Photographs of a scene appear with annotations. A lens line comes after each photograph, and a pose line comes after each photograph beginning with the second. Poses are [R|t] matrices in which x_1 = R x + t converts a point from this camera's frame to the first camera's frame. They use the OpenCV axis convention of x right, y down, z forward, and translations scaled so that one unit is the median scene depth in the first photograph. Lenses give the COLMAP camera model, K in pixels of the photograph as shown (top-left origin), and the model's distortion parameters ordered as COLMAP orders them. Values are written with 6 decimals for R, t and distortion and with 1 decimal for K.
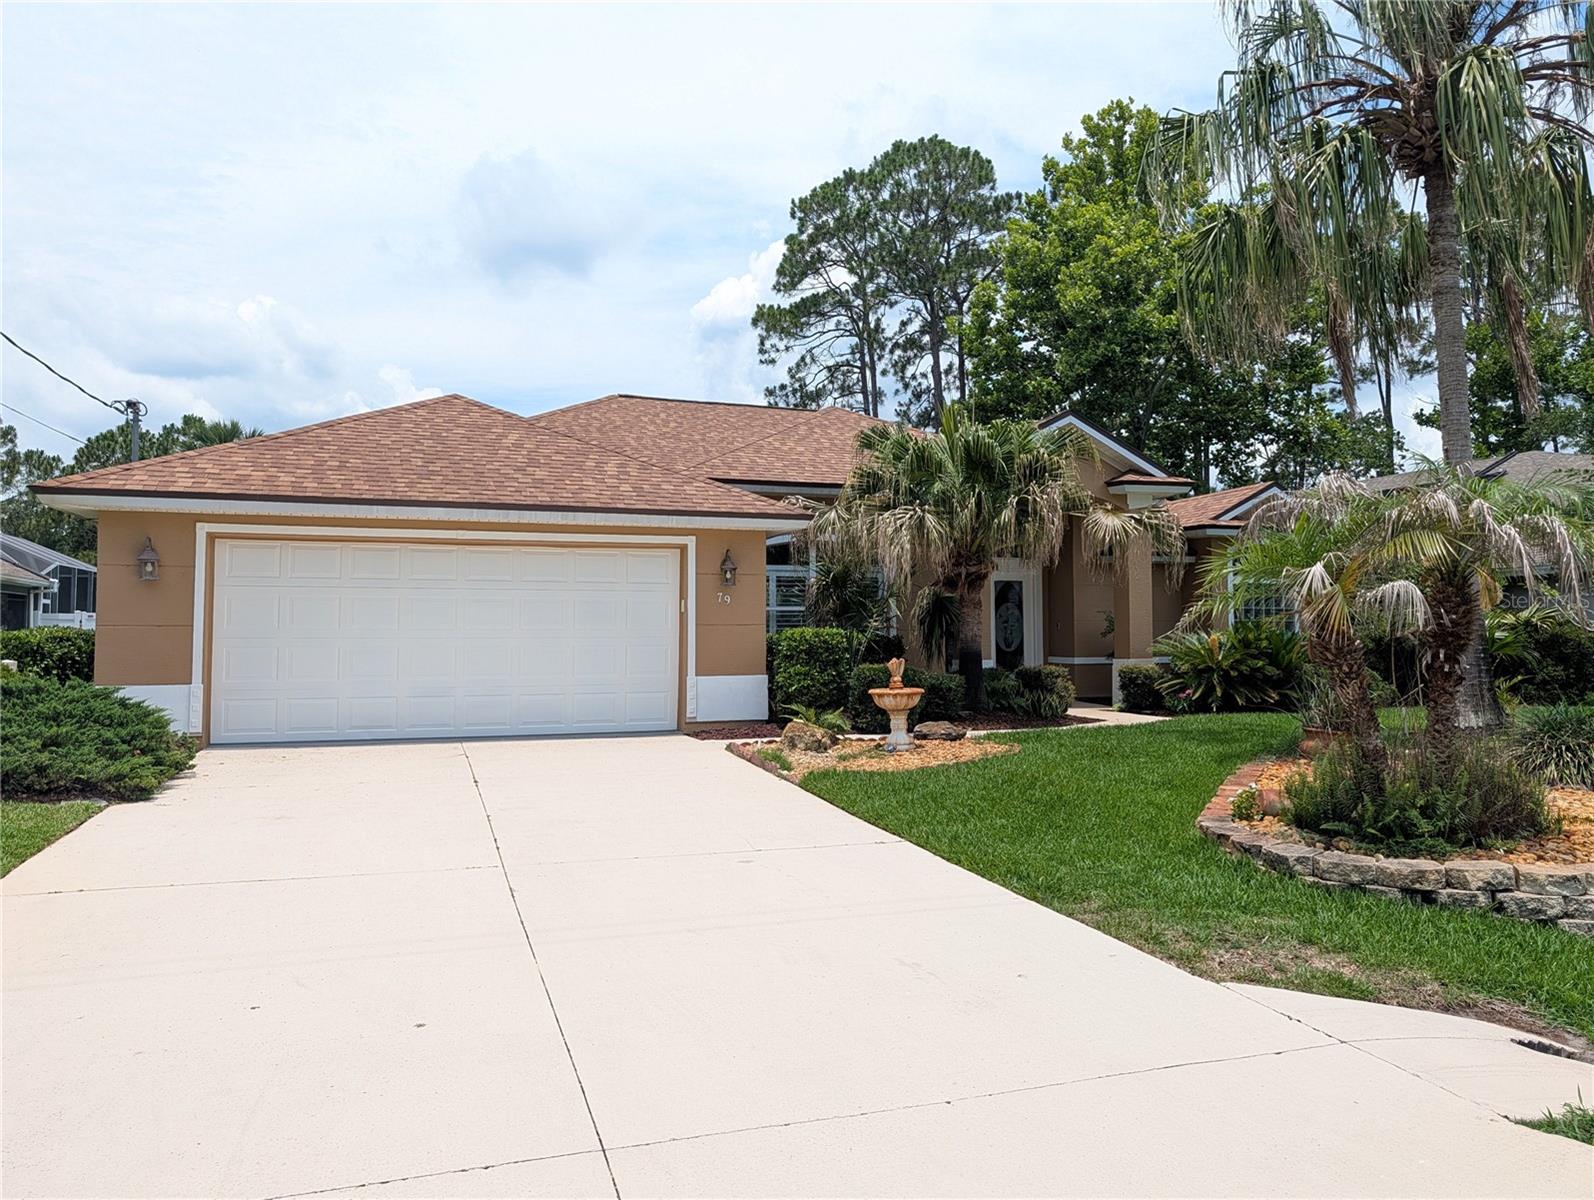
lens RADIAL K [[1077.8, 0, 787.5], [0, 1077.8, 599.0], [0, 0, 1]] dist [0.057243, -0.119556]
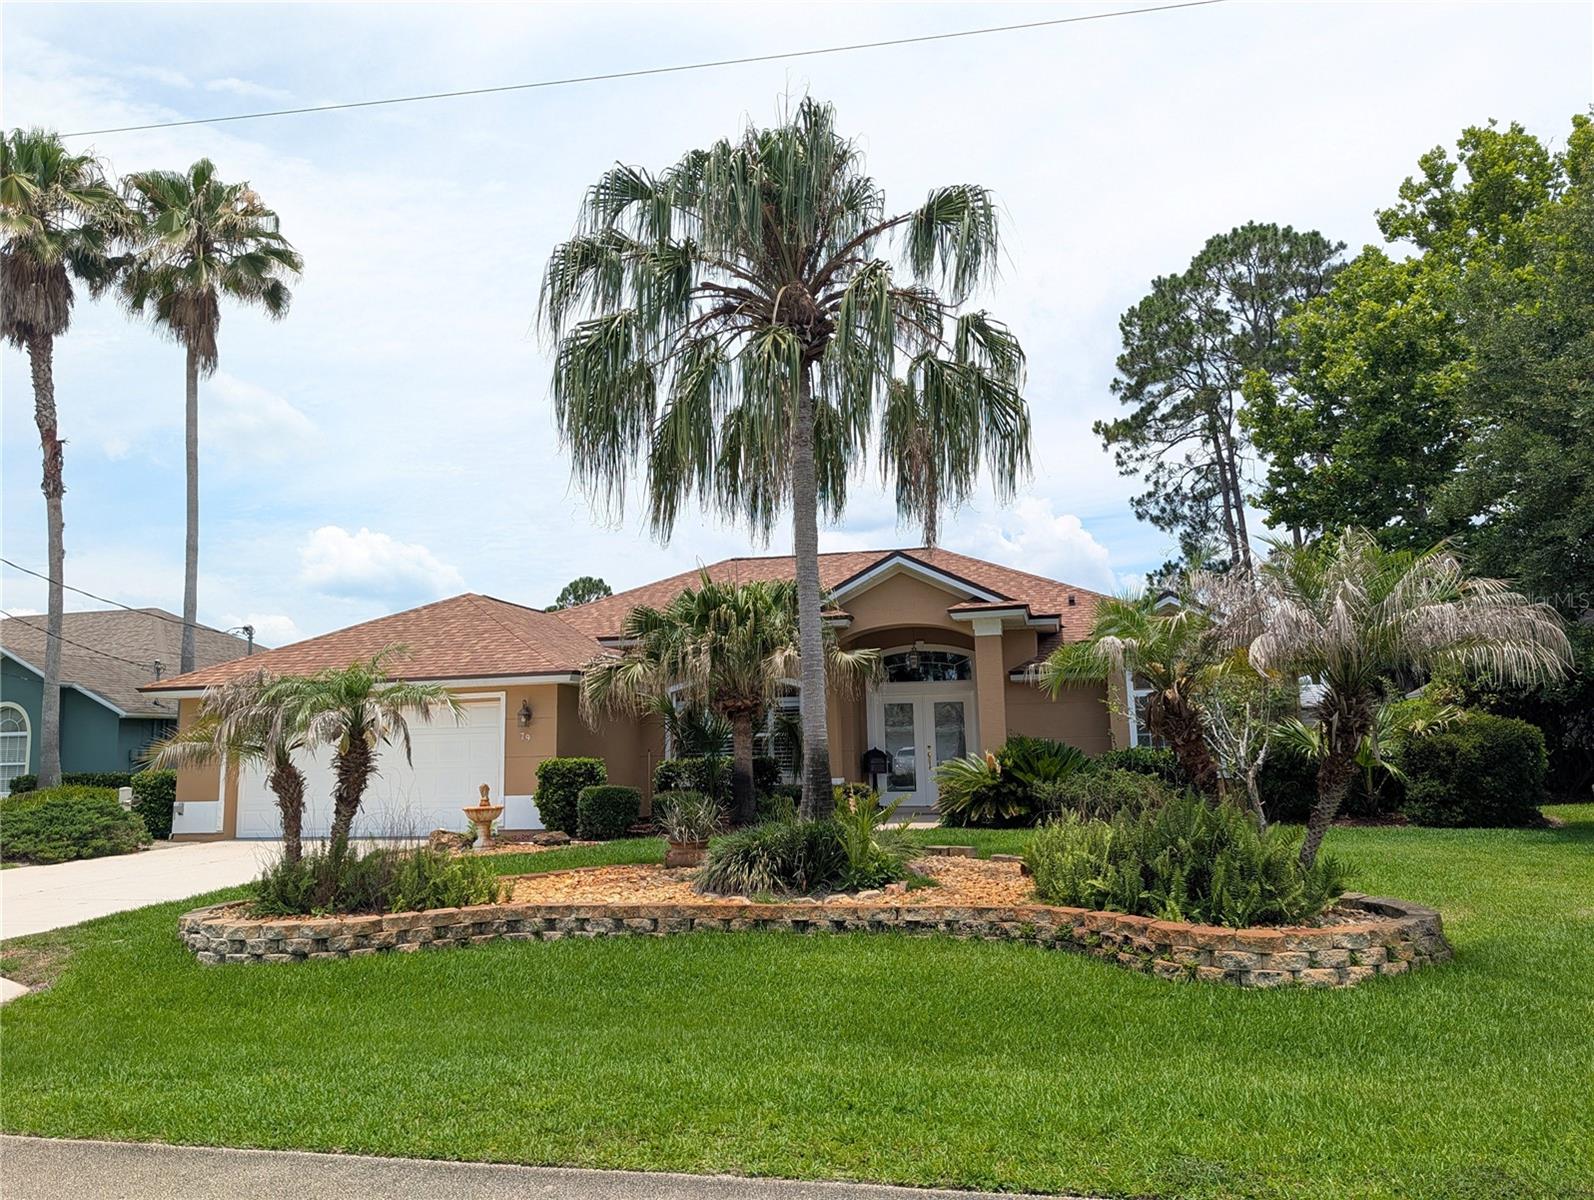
lens RADIAL K [[1100.9, 0, 797.0], [0, 1100.9, 600.0], [0, 0, 1]] dist [0.004562, 0.002711]
pose [[0.866447, -0.092107, -0.490699, 0.234570], [0.039331, 0.992373, -0.116825, 0.001318], [0.497717, 0.081923, 0.863462, -0.009645]]
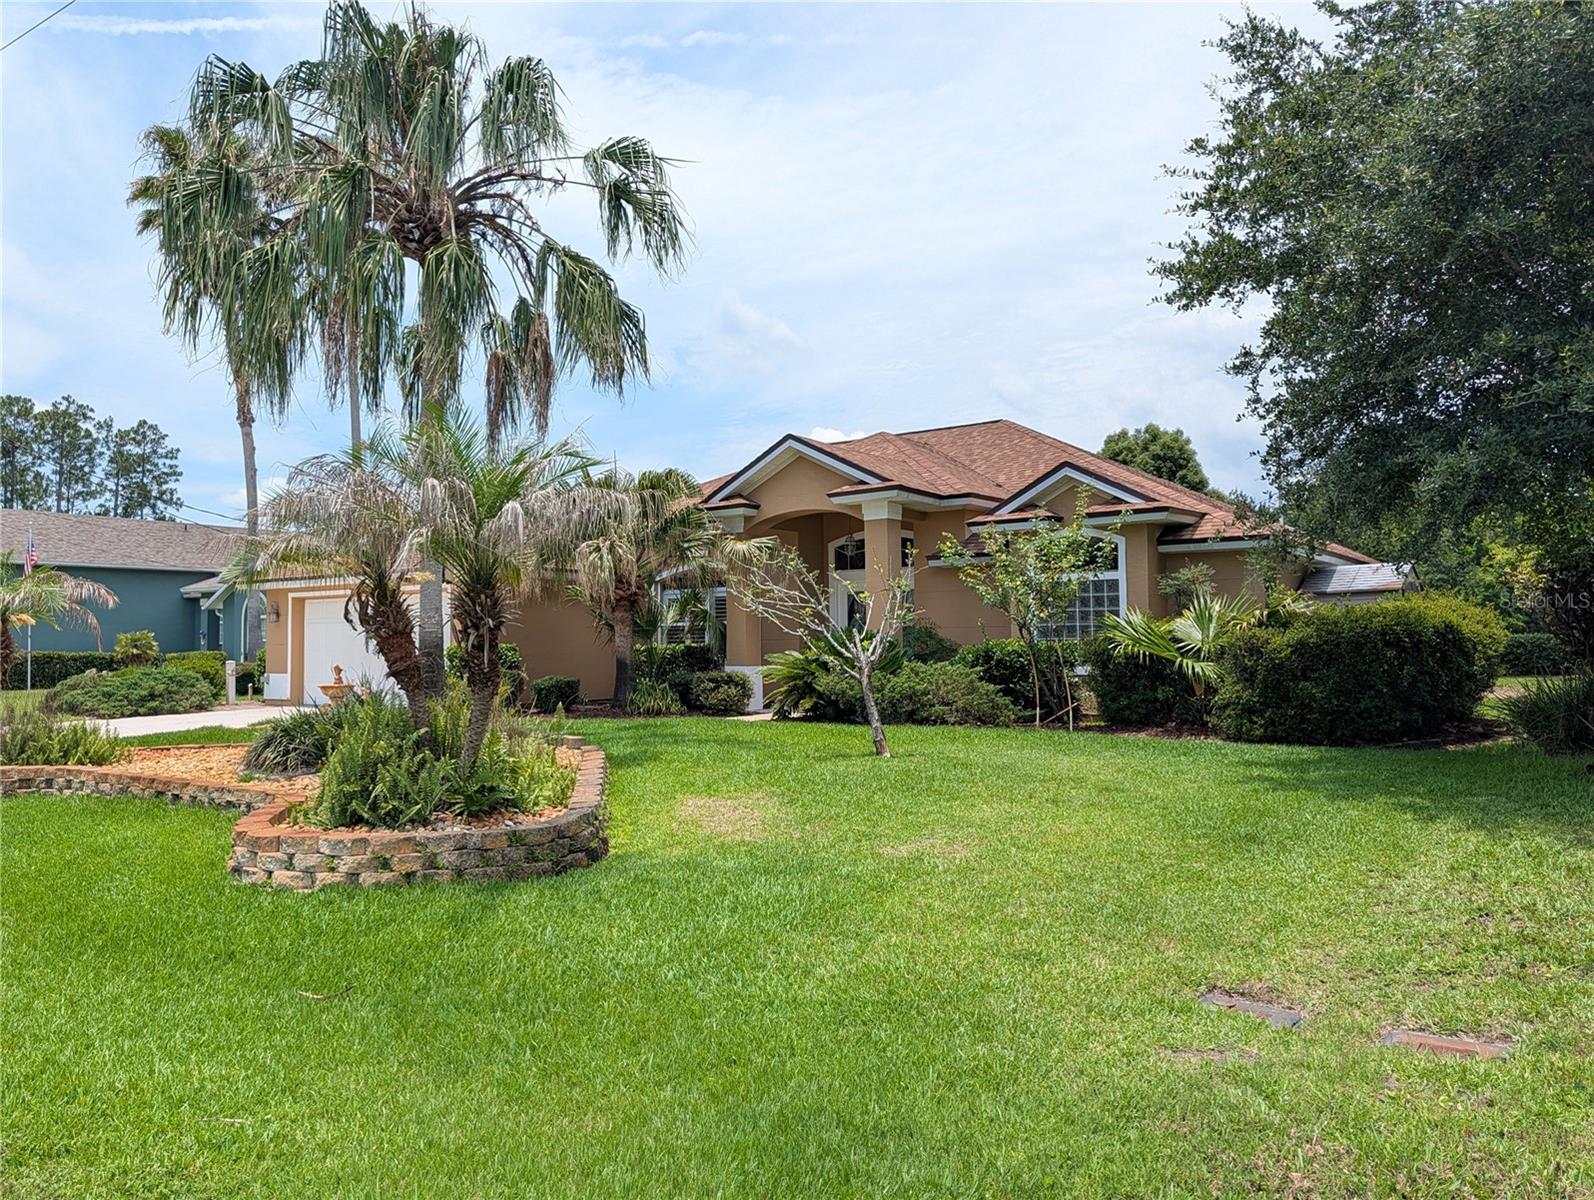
lens RADIAL K [[1096.2, 0, 782.3], [0, 1096.2, 598.4], [0, 0, 1]] dist [0.005281, 0.000337]
pose [[0.611315, -0.041495, -0.790299, 0.358007], [0.034561, 0.999071, -0.025723, 0.005218], [0.790632, -0.011589, 0.612182, 0.104659]]
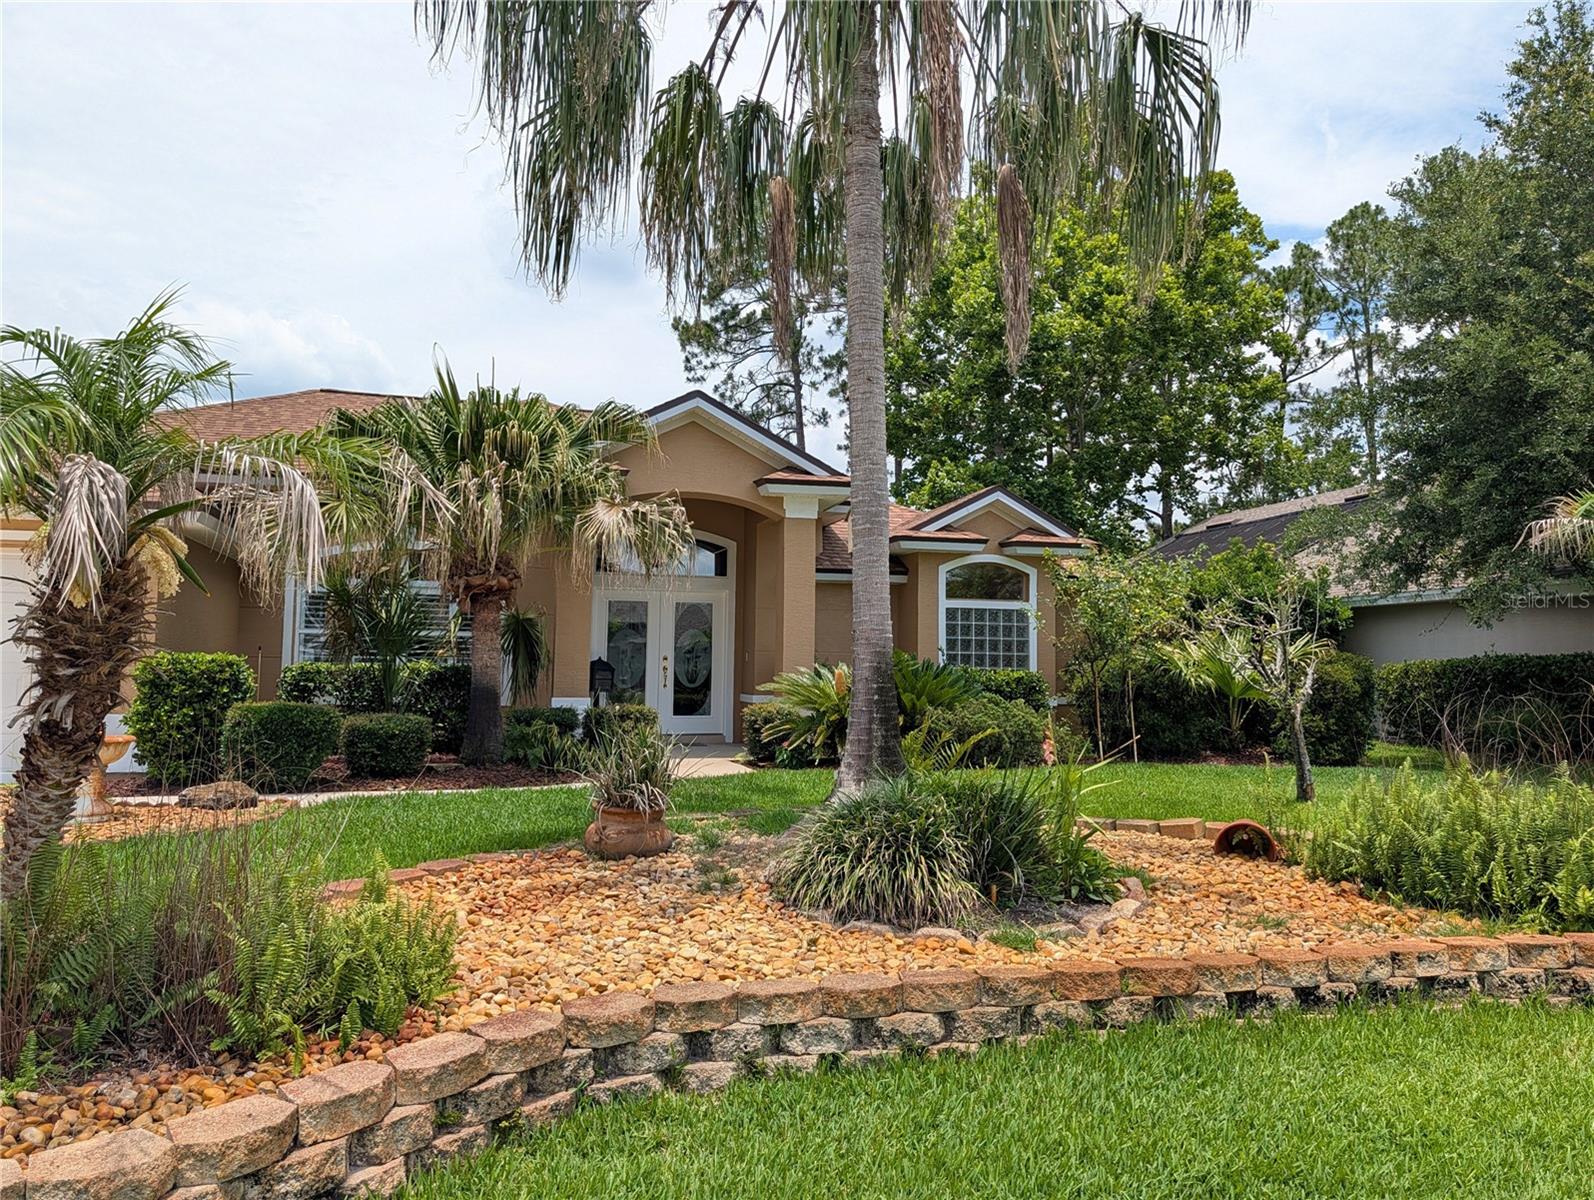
lens RADIAL K [[1127.0, 0, 797.0], [0, 1127.0, 600.0], [0, 0, 1]] dist [0.003692, -0.000654]
pose [[0.999396, 0.007408, -0.033945, 0.119998], [-0.008646, 0.999297, -0.036471, 0.004202], [0.033651, 0.036742, 0.998758, 0.051711]]
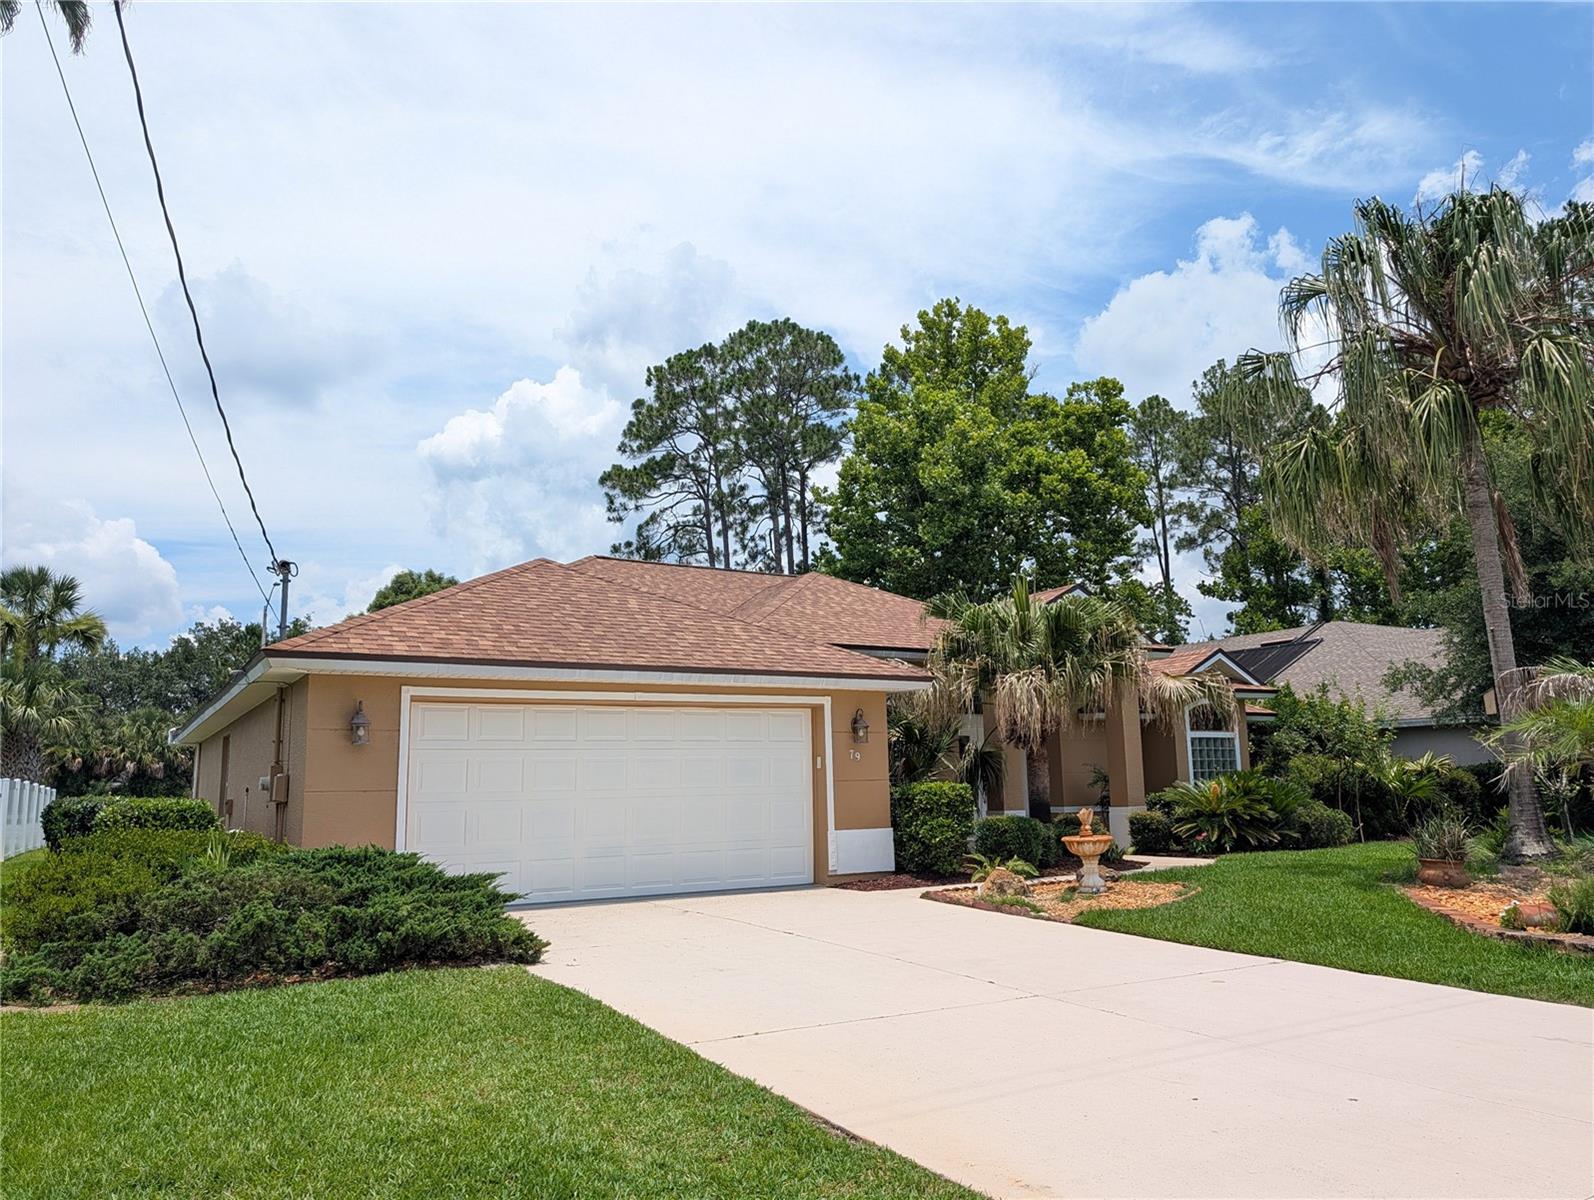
lens RADIAL K [[1080.3, 0, 788.5], [0, 1080.3, 633.3], [0, 0, 1]] dist [0.125016, -0.310610]
pose [[0.977236, 0.011857, 0.211825, -0.085979], [0.011620, 0.993947, -0.109246, -0.001039], [-0.211838, 0.109221, 0.971183, -0.010368]]
